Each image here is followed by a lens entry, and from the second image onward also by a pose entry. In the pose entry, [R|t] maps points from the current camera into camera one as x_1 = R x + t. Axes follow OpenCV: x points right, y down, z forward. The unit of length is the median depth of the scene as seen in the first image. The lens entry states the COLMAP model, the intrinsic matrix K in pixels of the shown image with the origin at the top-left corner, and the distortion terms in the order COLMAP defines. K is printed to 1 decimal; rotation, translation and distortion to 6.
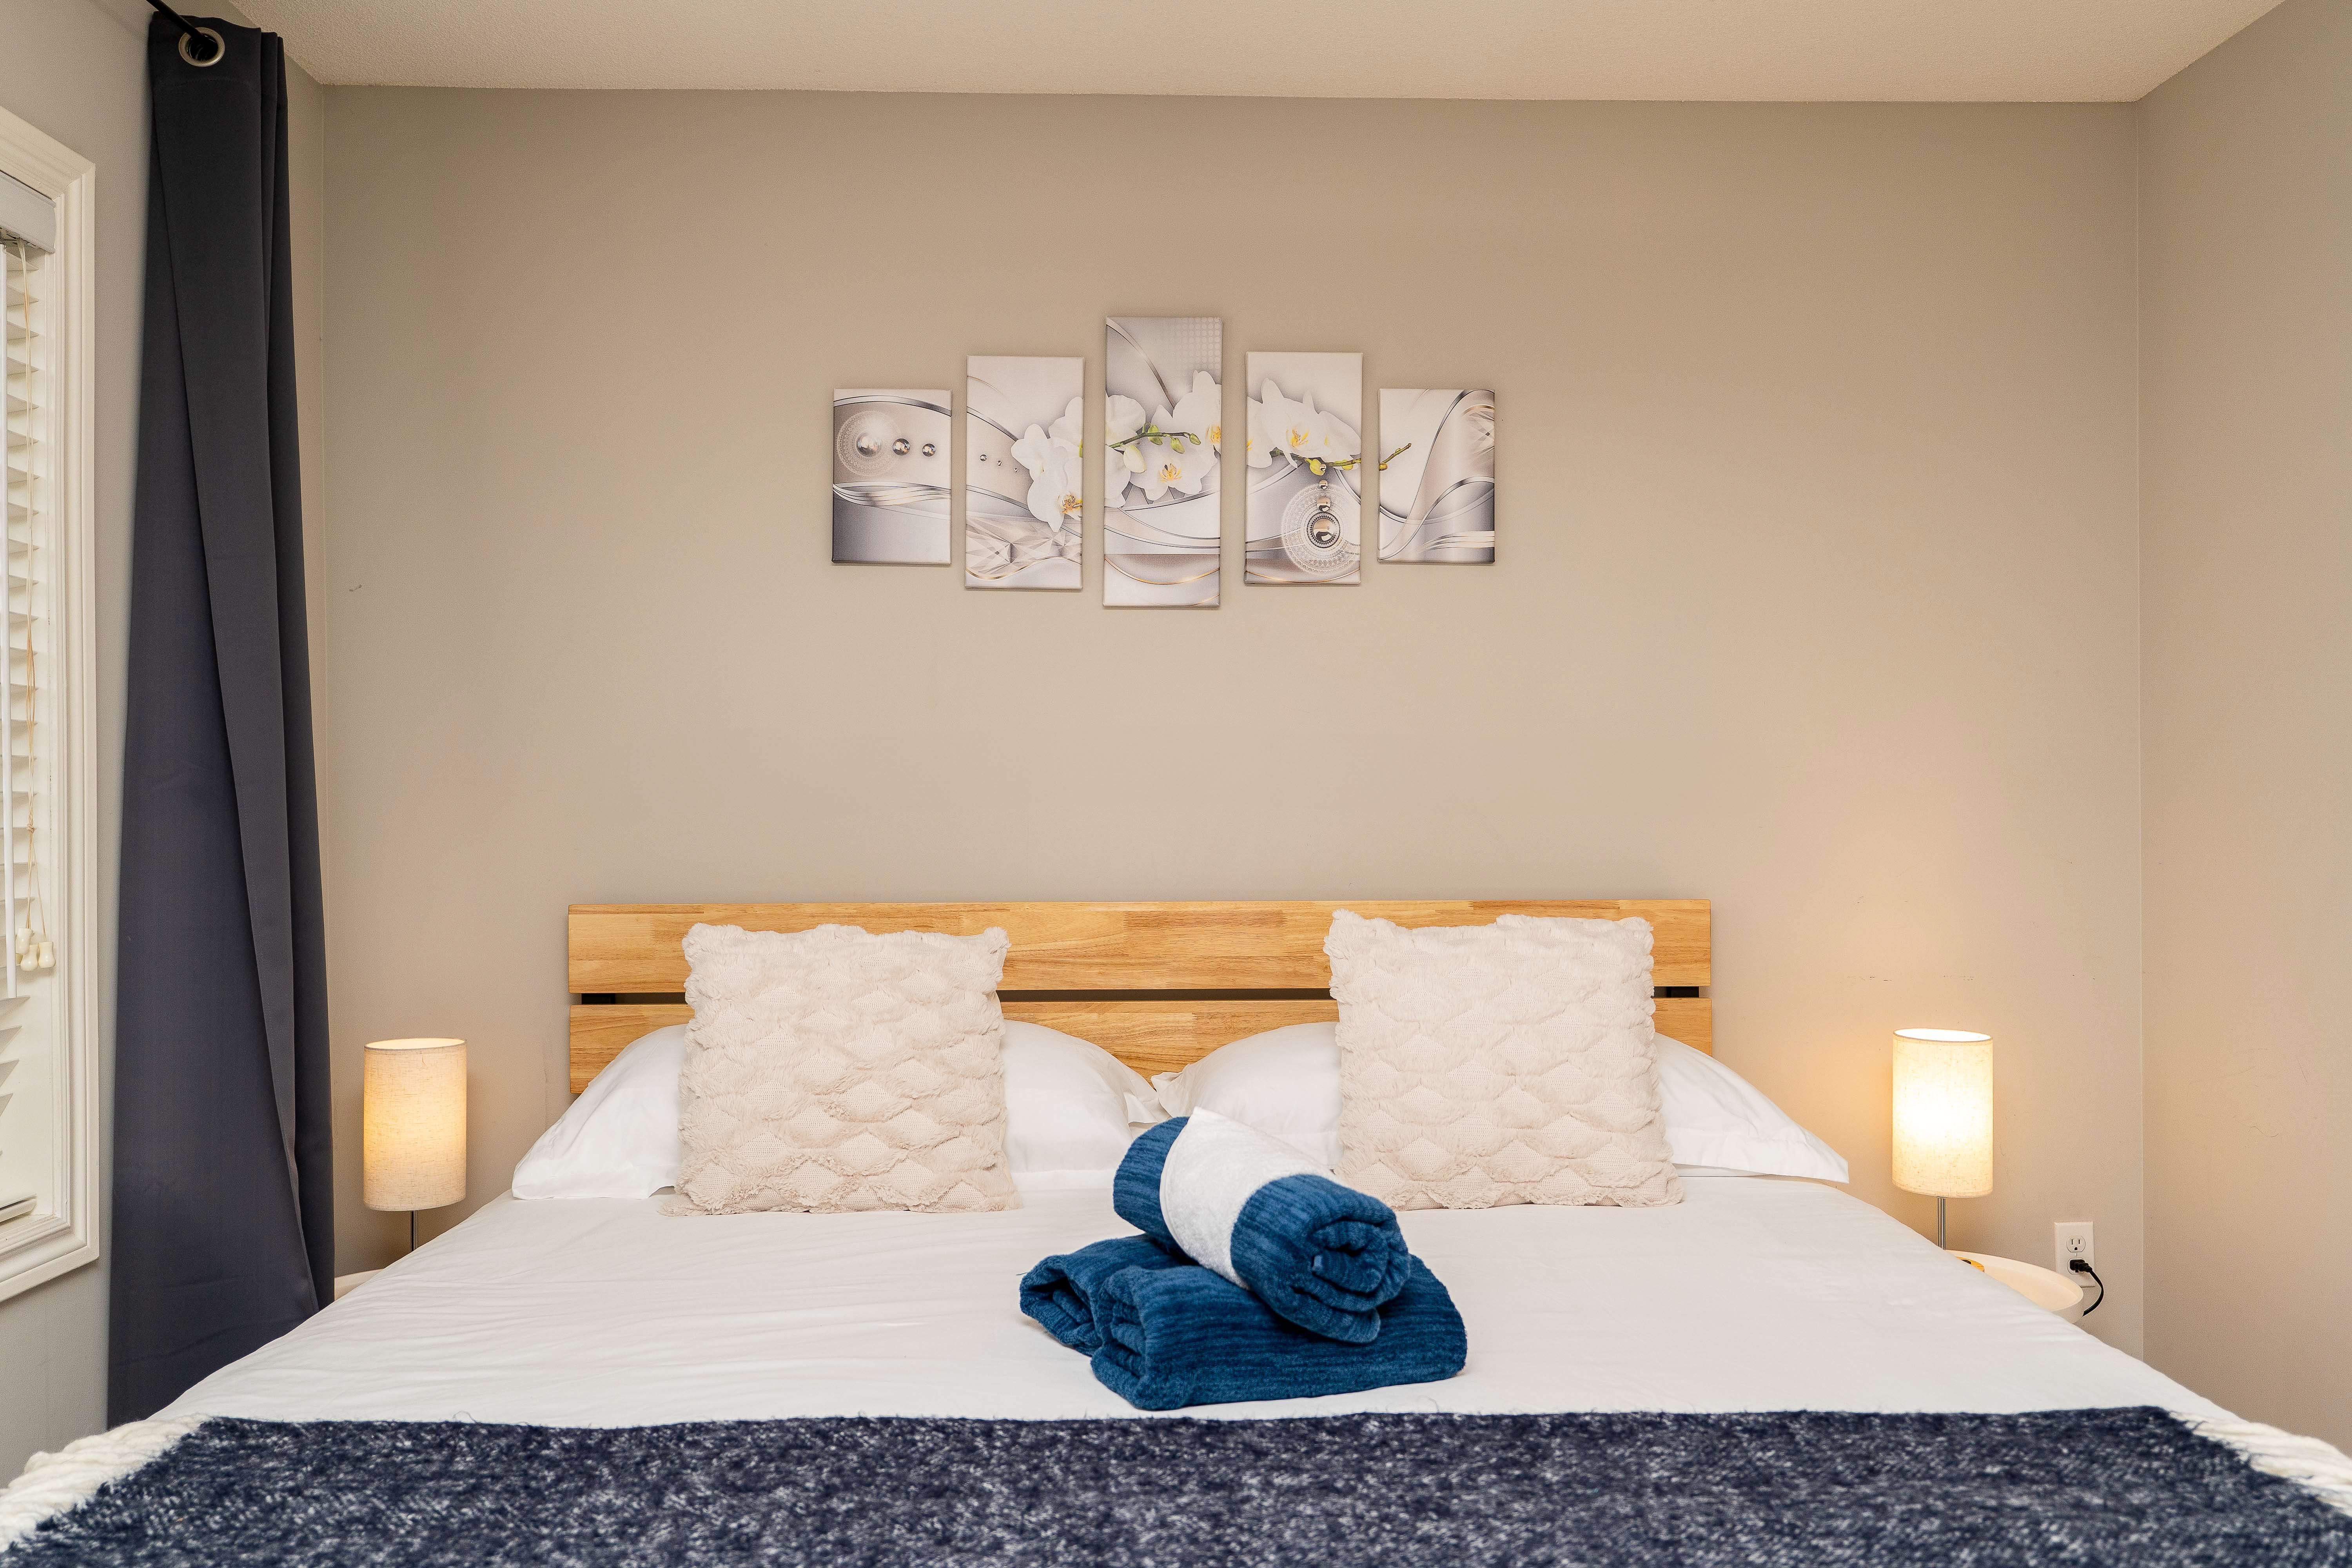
lens RADIAL K [[1771.4, 0, 1167.9], [0, 1771.4, 796.3], [0, 0, 1]] dist [0.004647, 0.000512]
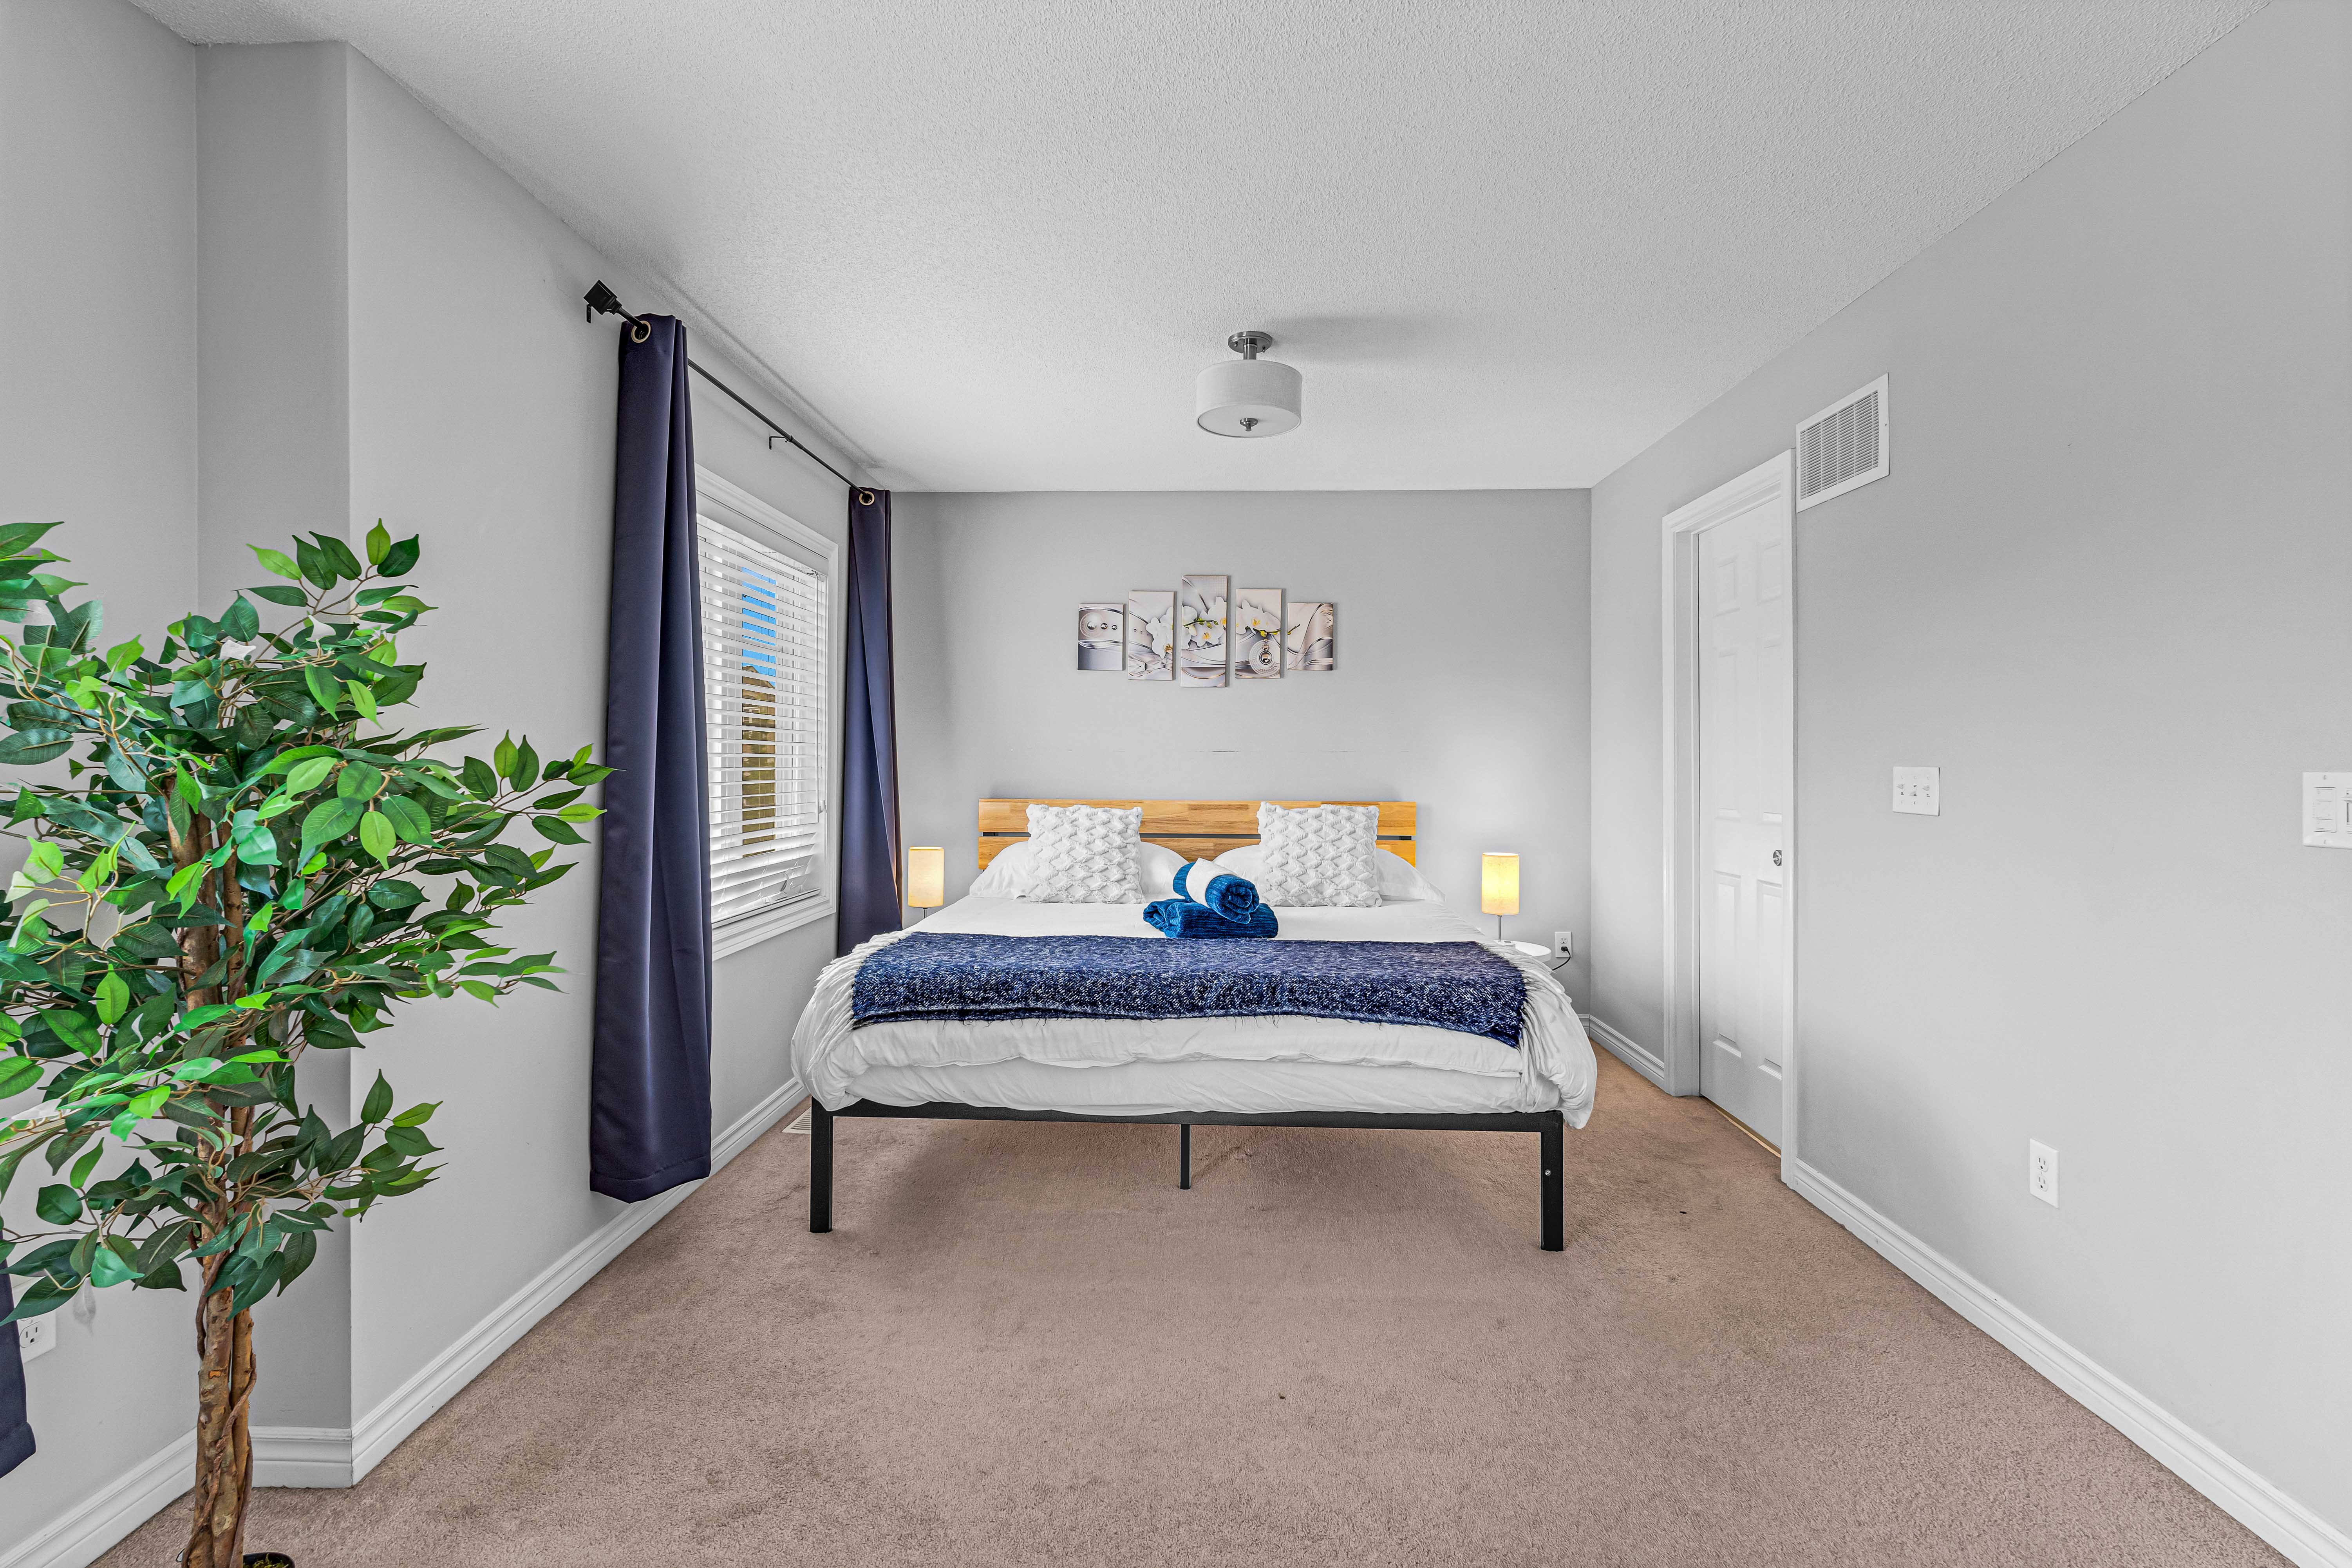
lens RADIAL K [[1033.0, 0, 1172.0], [0, 1033.0, 768.9], [0, 0, 1]] dist [-0.005673, 0.000127]
pose [[0.997541, 0.009765, -0.069397, 0.058567], [-0.009175, 0.999919, 0.008820, 0.000454], [0.069478, -0.008162, 0.997550, -0.521185]]
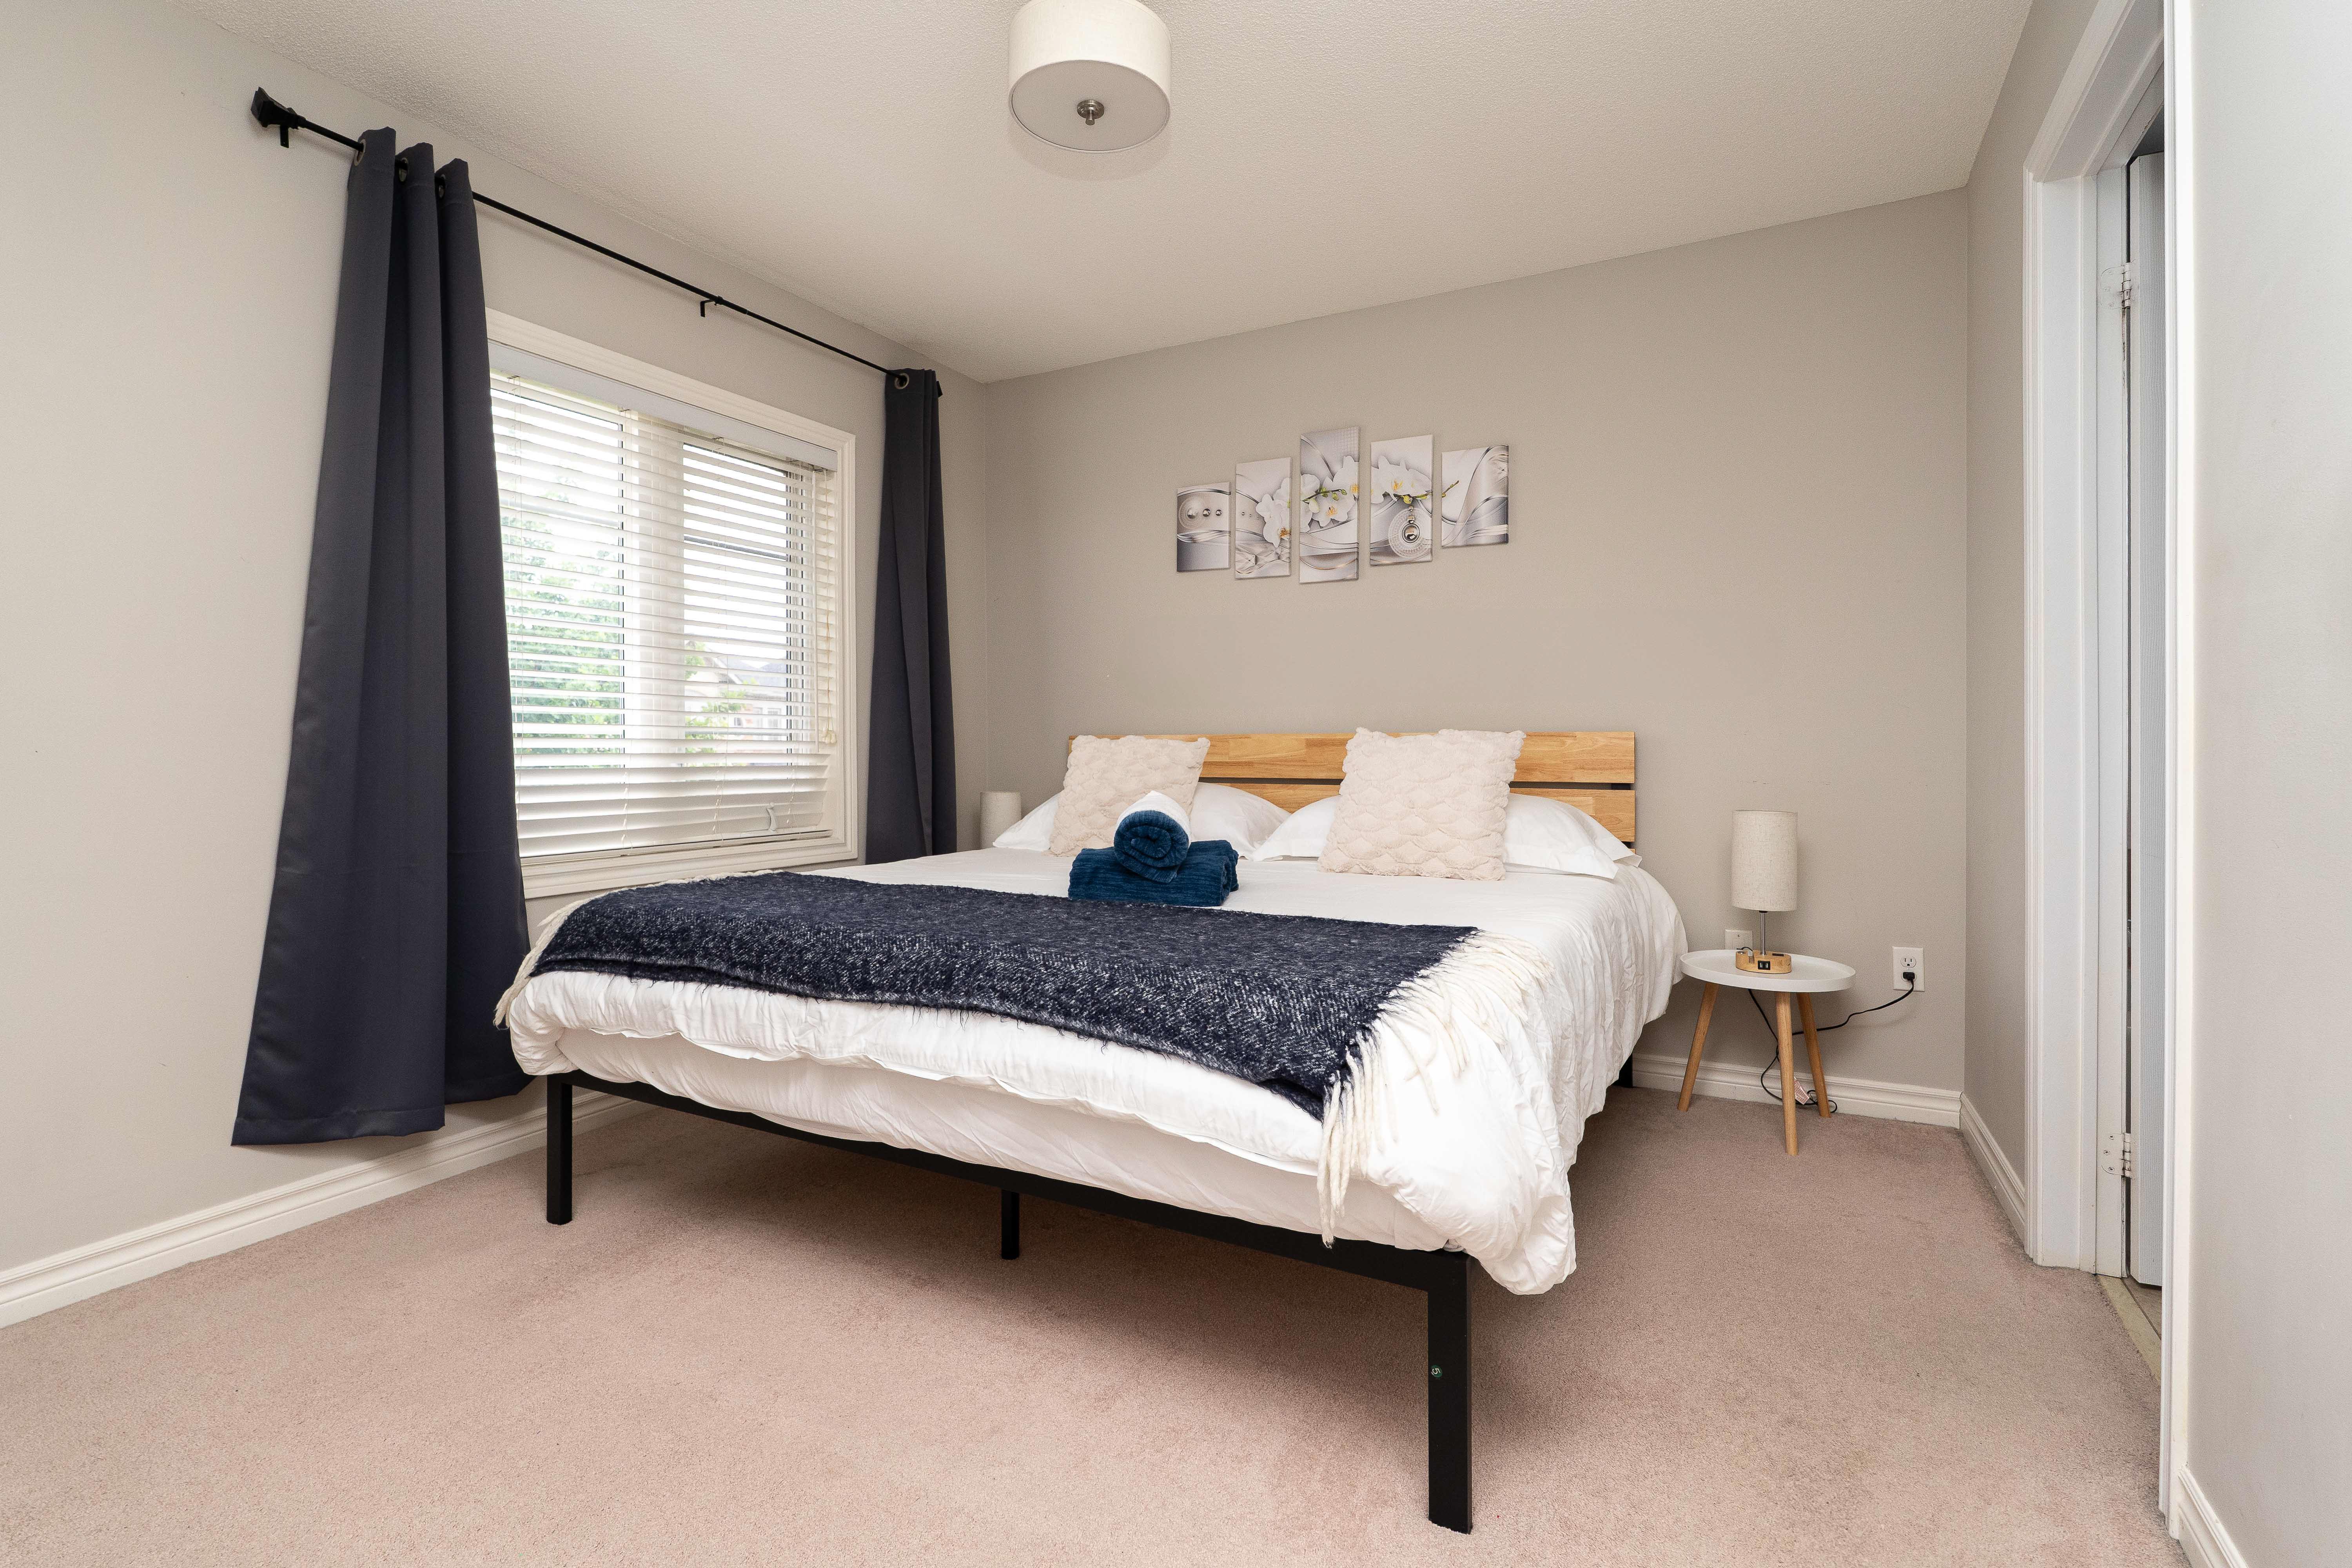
lens RADIAL K [[1071.7, 0, 1182.3], [0, 1071.7, 762.1], [0, 0, 1]] dist [-0.005843, -0.000087]
pose [[0.867811, 0.007064, -0.496844, 0.440584], [-0.001672, 0.999935, 0.011297, 0.076723], [0.496892, -0.008973, 0.867766, -0.090905]]
